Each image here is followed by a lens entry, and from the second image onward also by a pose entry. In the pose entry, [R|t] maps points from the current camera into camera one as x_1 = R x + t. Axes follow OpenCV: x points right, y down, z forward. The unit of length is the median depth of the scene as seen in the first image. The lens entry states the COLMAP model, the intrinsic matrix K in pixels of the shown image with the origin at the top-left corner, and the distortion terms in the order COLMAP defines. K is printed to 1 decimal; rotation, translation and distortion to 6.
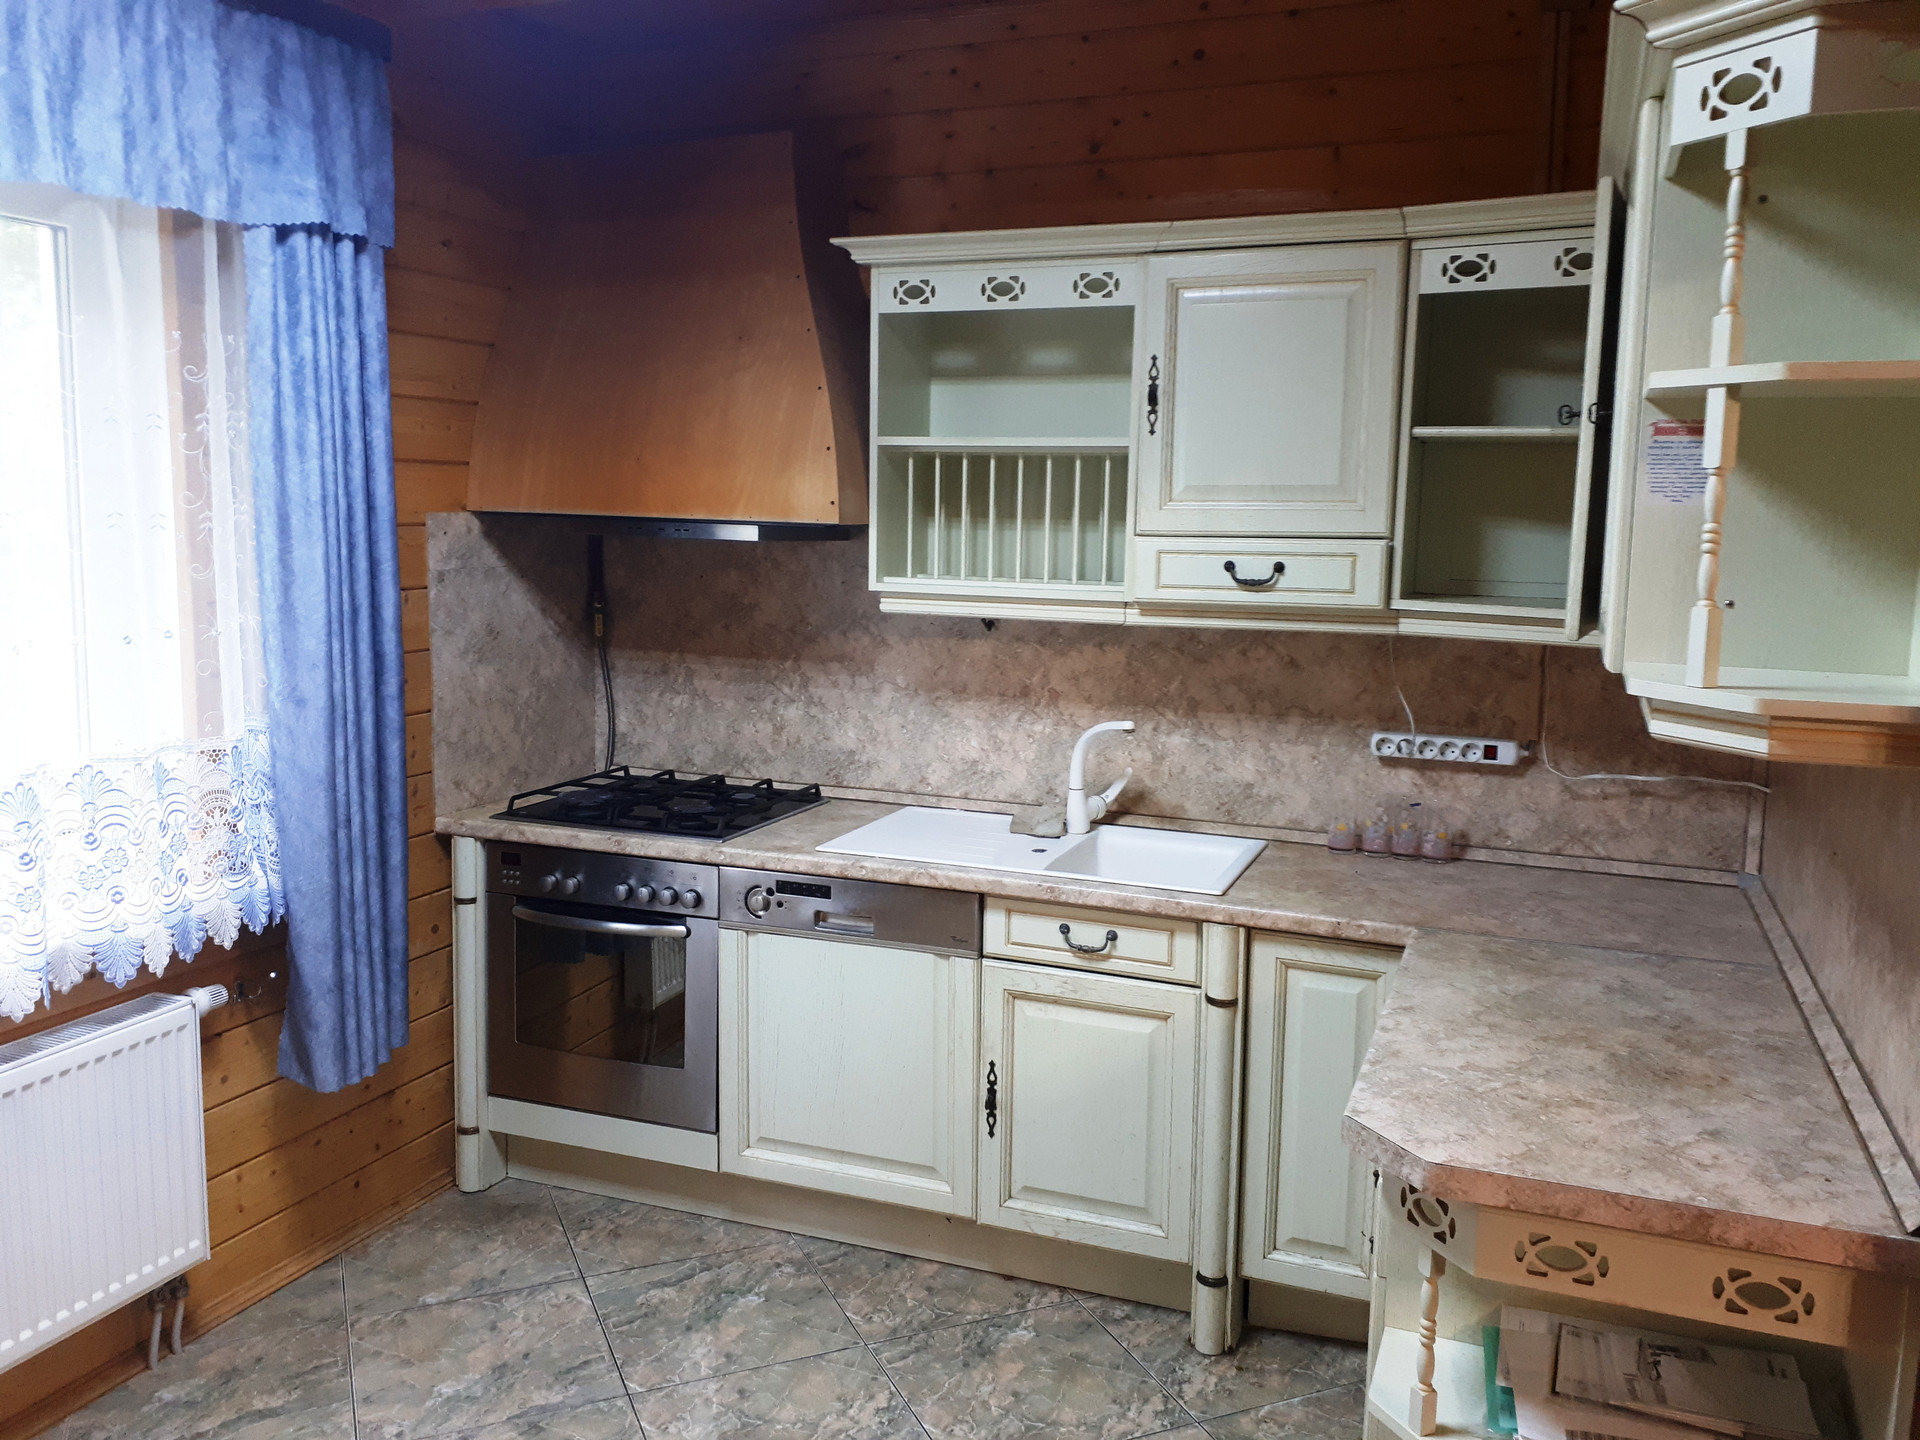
lens RADIAL K [[1558.3, 0, 938.8], [0, 1558.3, 711.7], [0, 0, 1]] dist [0.167401, -0.297872]
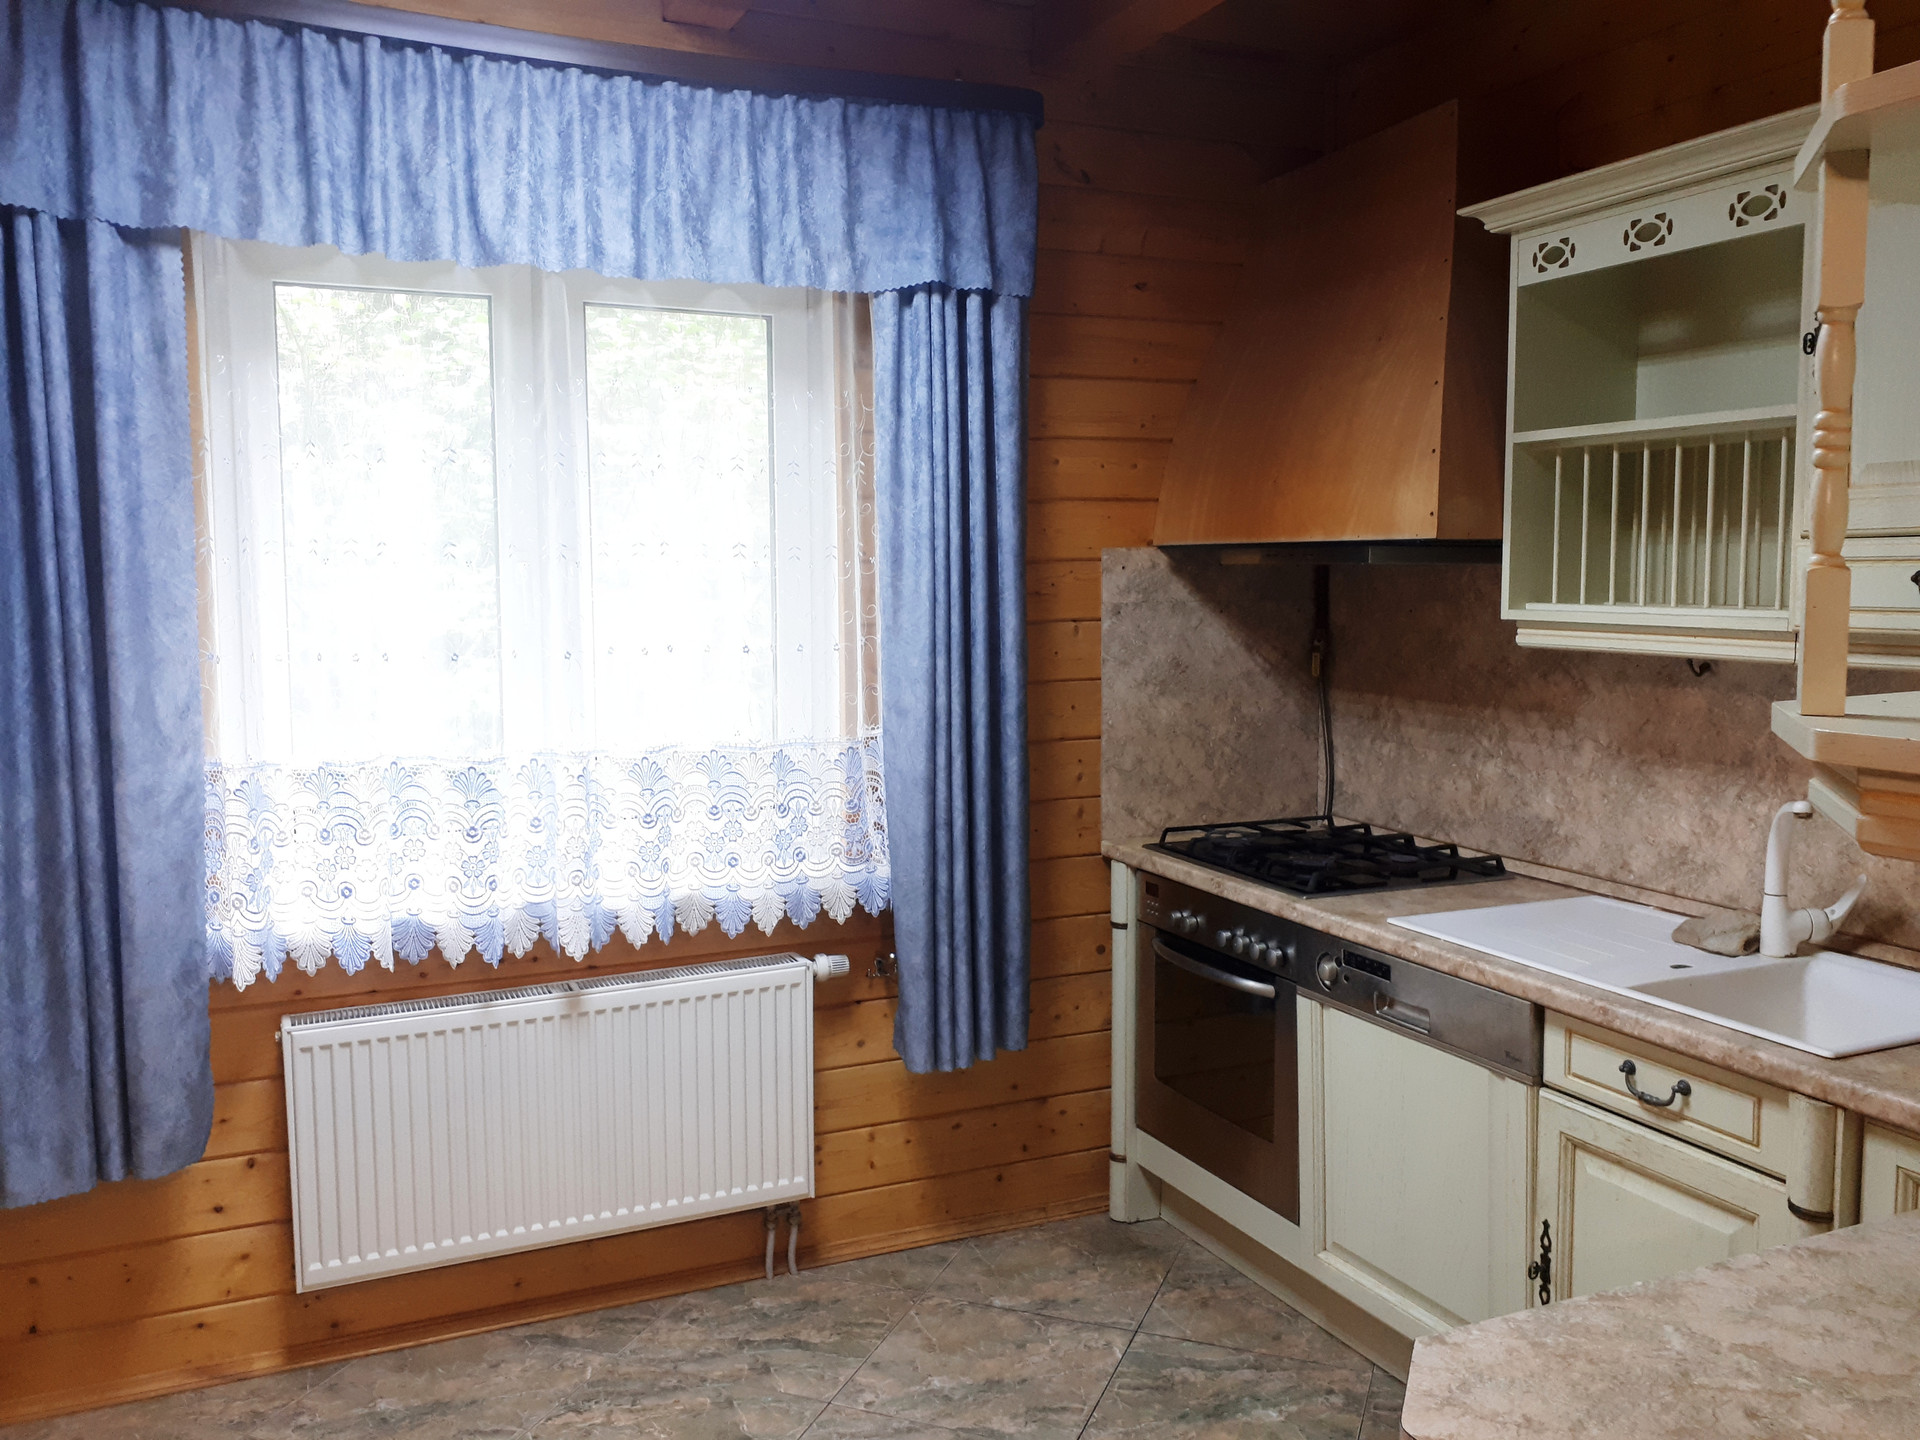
lens RADIAL K [[1549.6, 0, 960.6], [0, 1549.6, 702.8], [0, 0, 1]] dist [0.170671, -0.279807]
pose [[0.722034, 0.040975, -0.690643, 0.326542], [-0.079106, 0.996587, -0.023575, 0.008331], [0.687320, 0.071656, 0.722811, 0.202274]]
